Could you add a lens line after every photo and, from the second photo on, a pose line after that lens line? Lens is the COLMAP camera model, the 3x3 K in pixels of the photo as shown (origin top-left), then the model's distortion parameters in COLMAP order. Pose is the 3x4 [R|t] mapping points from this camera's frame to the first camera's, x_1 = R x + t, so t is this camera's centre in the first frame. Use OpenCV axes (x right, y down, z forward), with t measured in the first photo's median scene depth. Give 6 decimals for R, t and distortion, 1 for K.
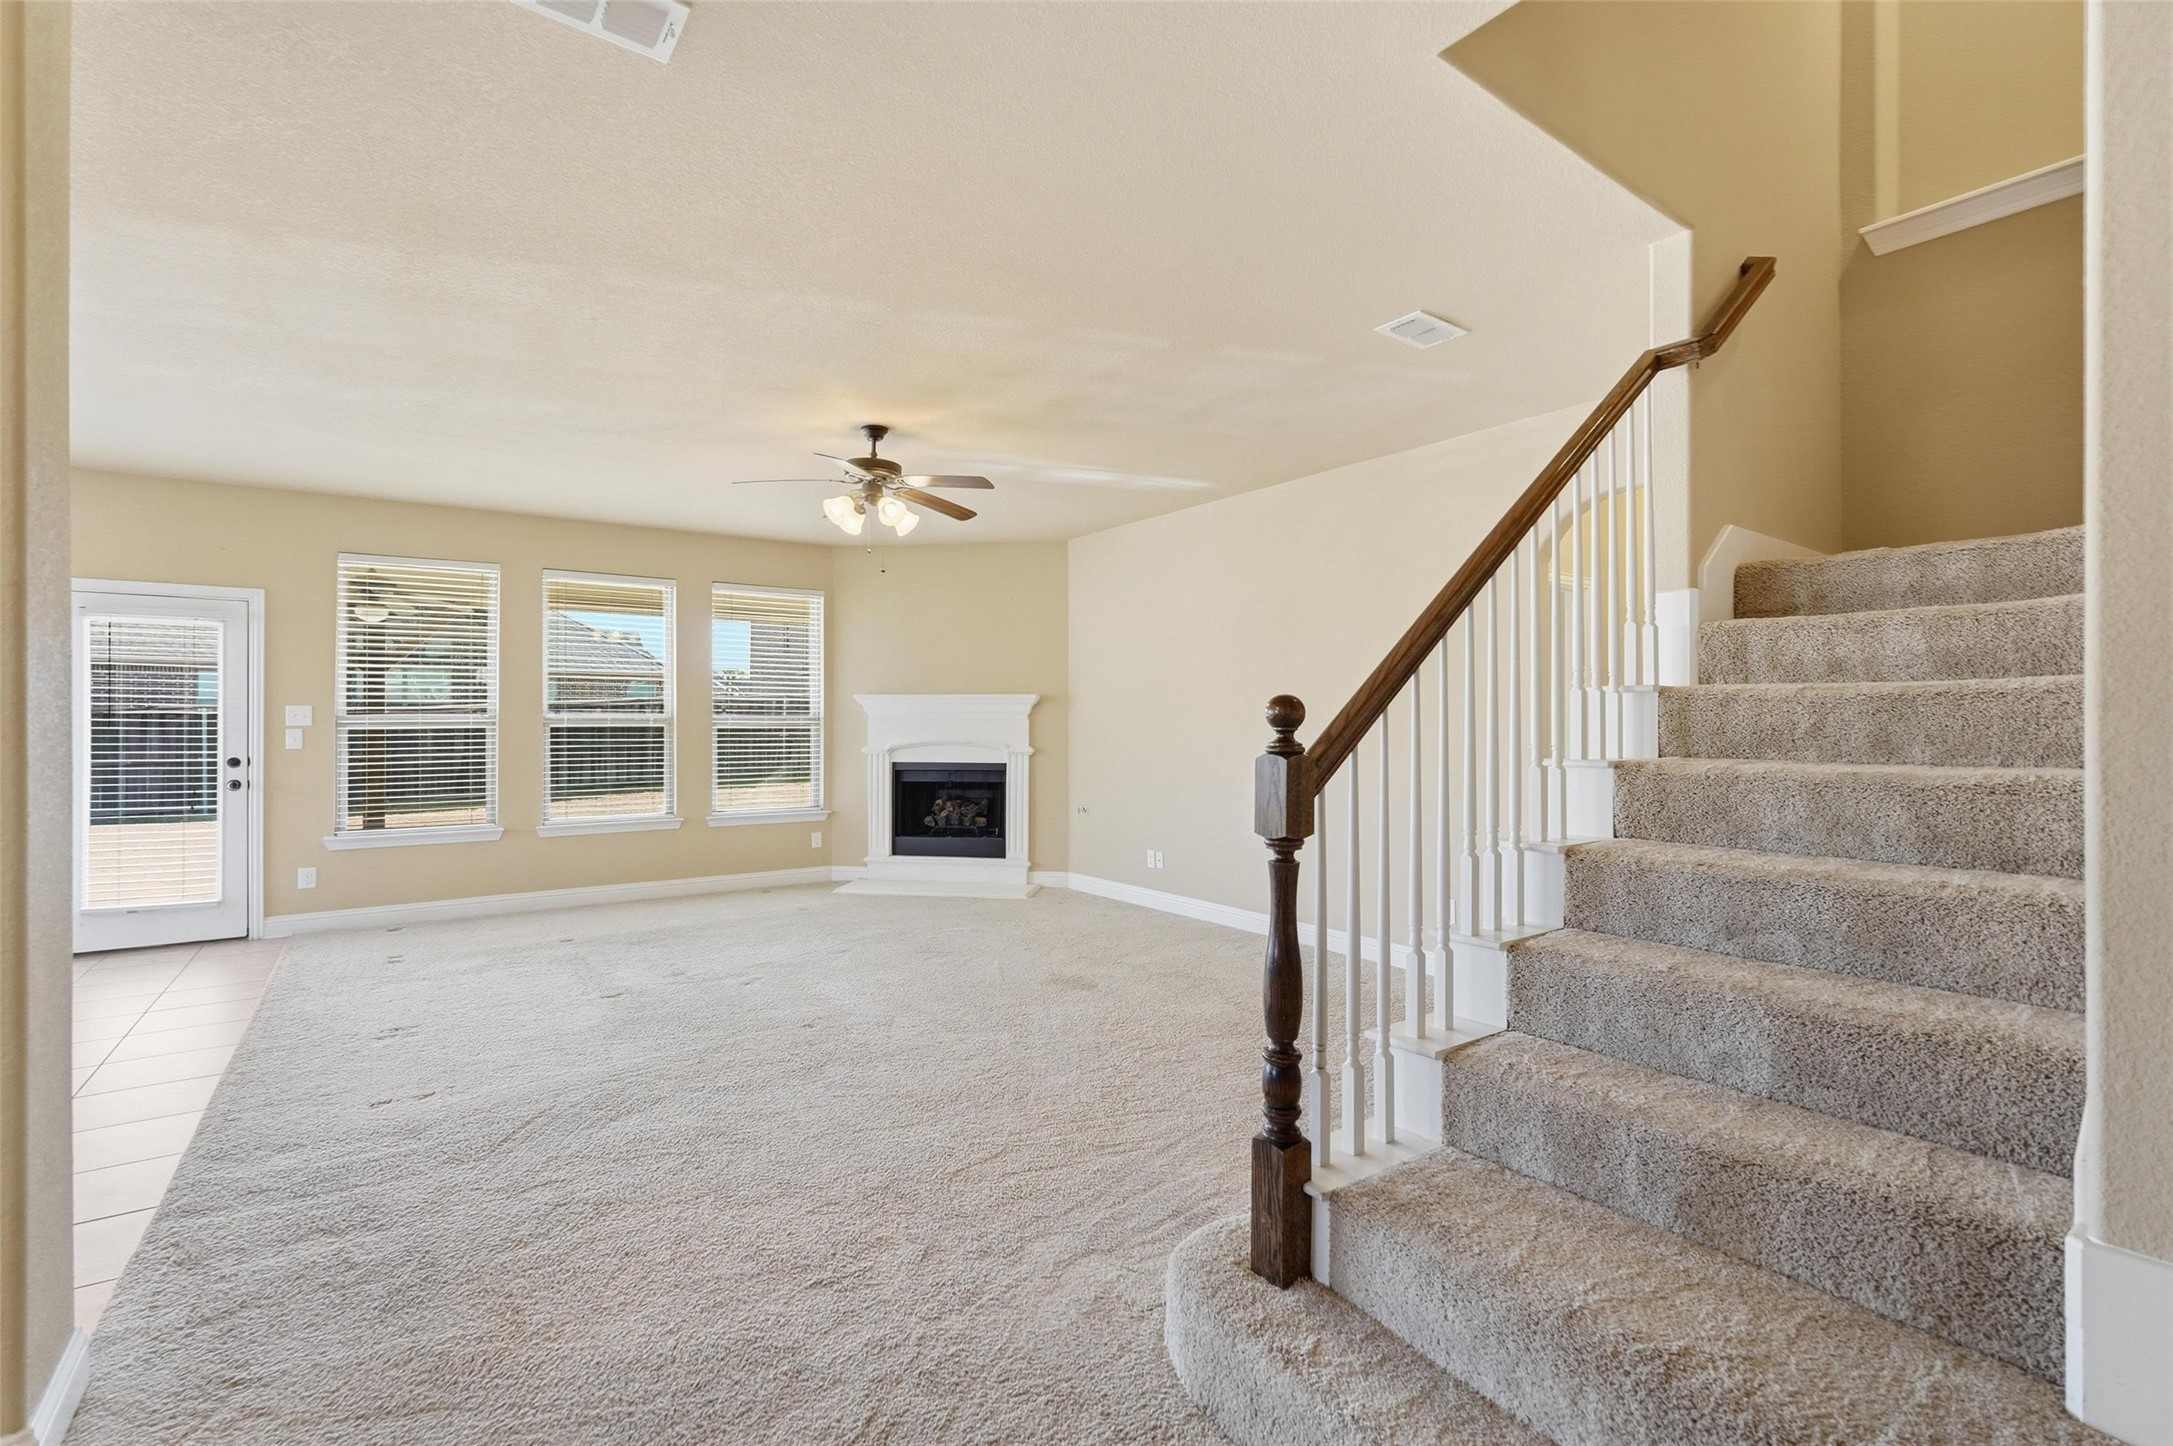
lens RADIAL K [[971.4, 0, 1078.7], [0, 971.4, 725.0], [0, 0, 1]] dist [-0.014661, 0.006677]
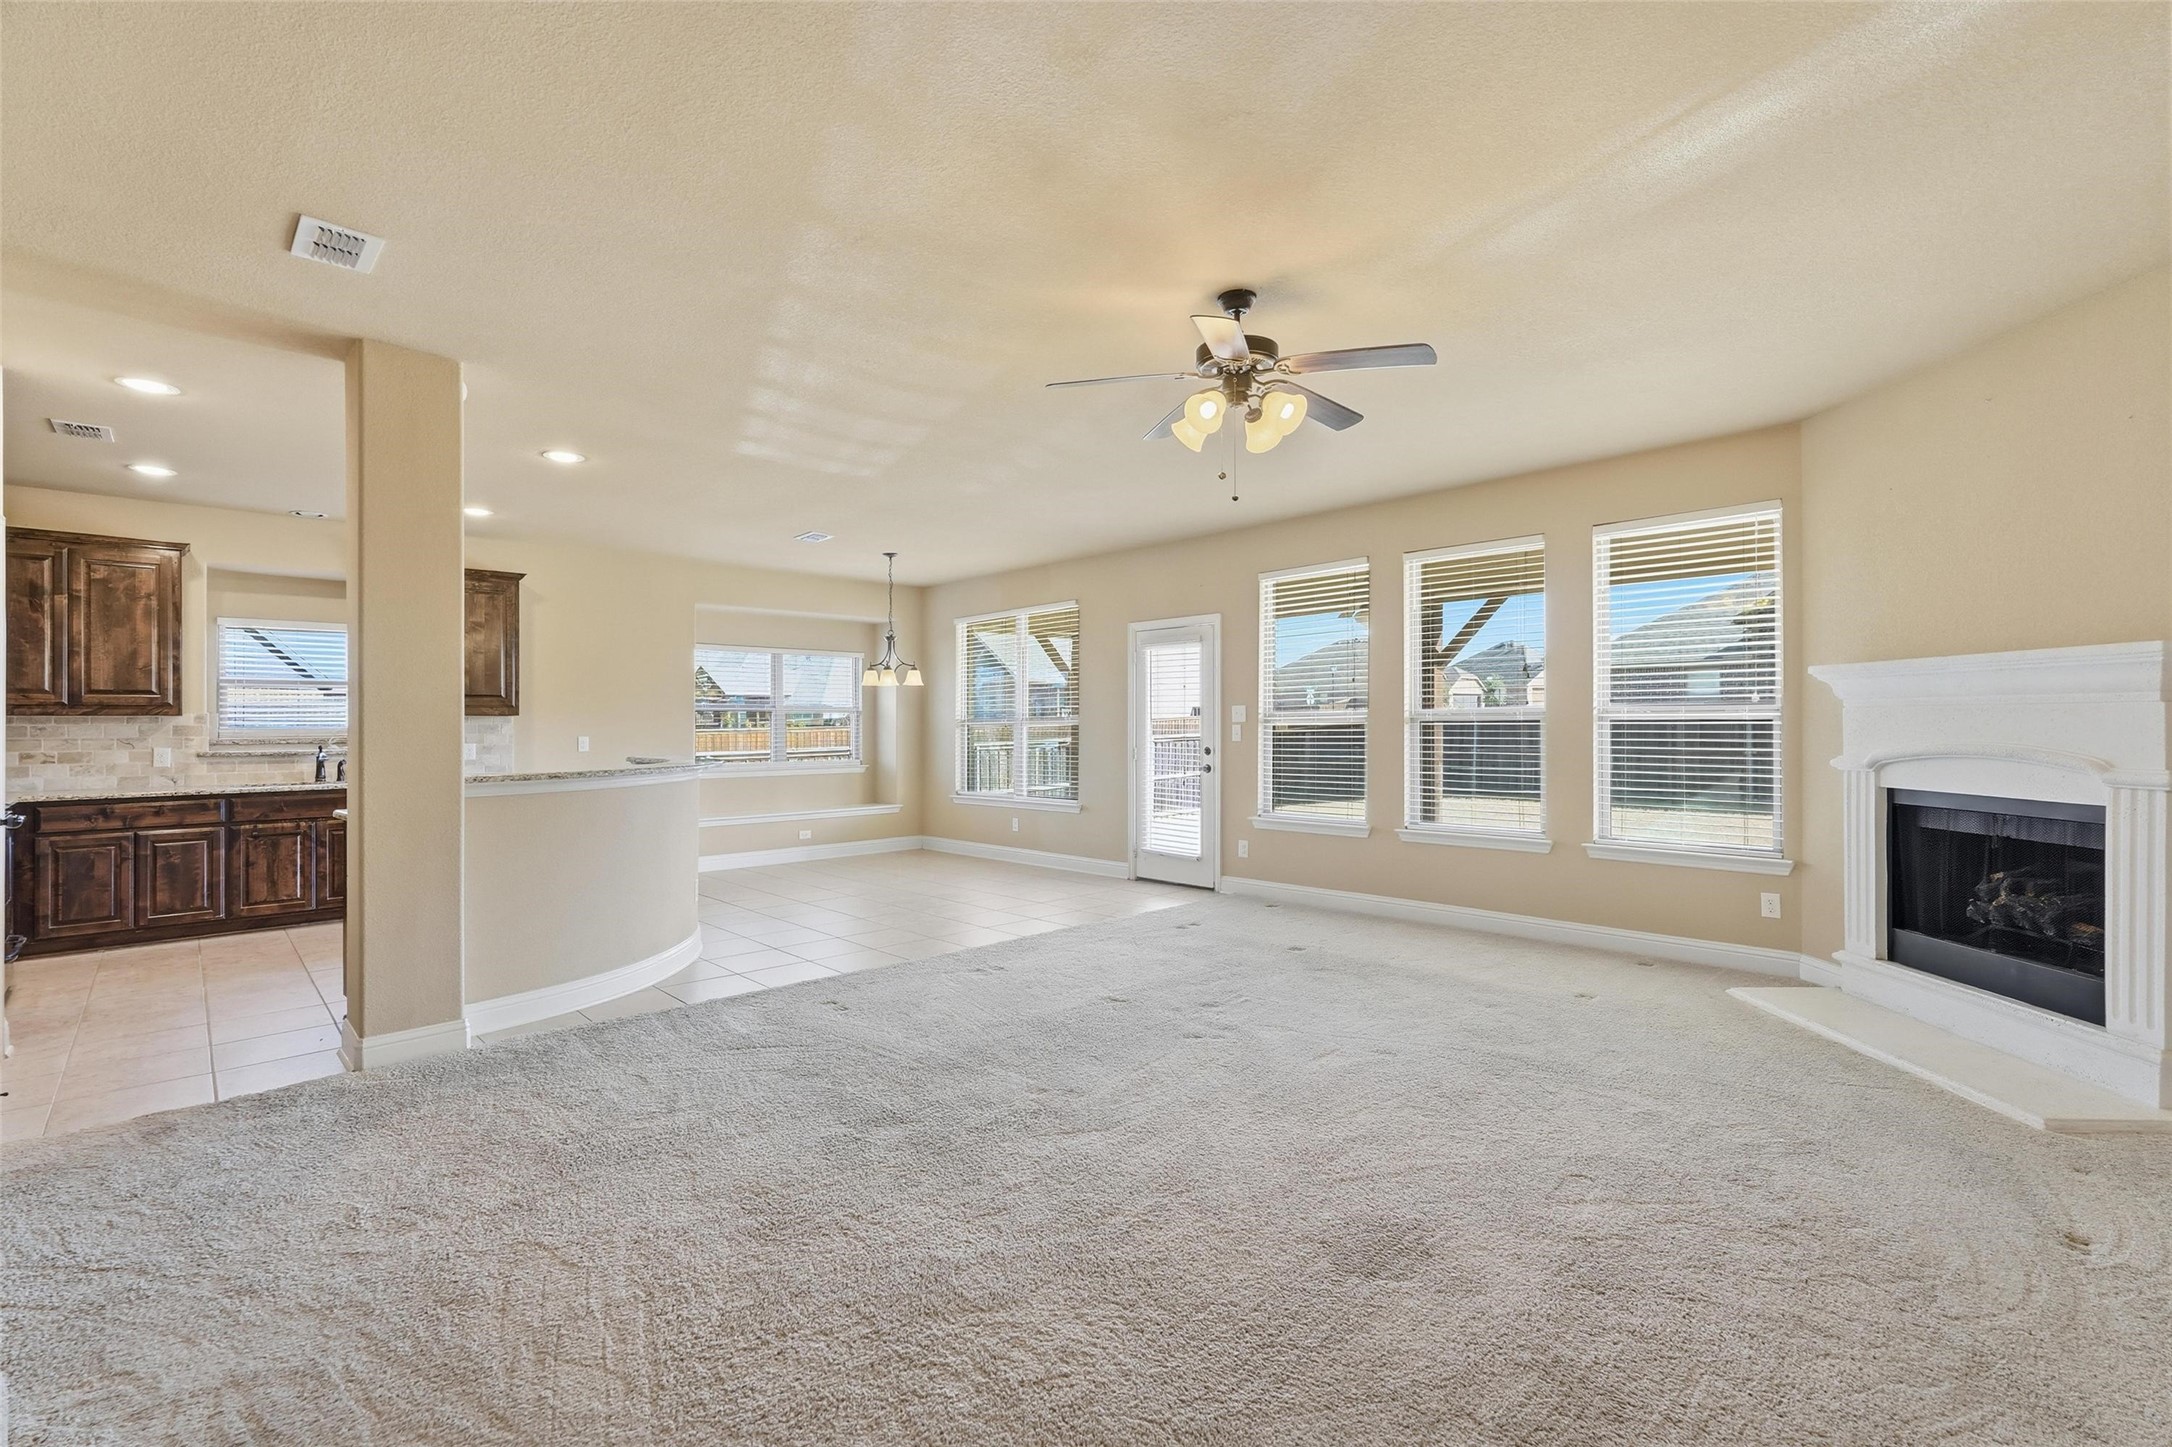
lens RADIAL K [[970.9, 0, 1085.8], [0, 970.9, 717.2], [0, 0, 1]] dist [-0.014661, 0.006677]
pose [[0.136702, -0.004974, -0.990600, 0.286723], [0.003939, 0.999982, -0.004478, -0.000563], [0.990604, -0.003290, 0.136719, 0.495586]]
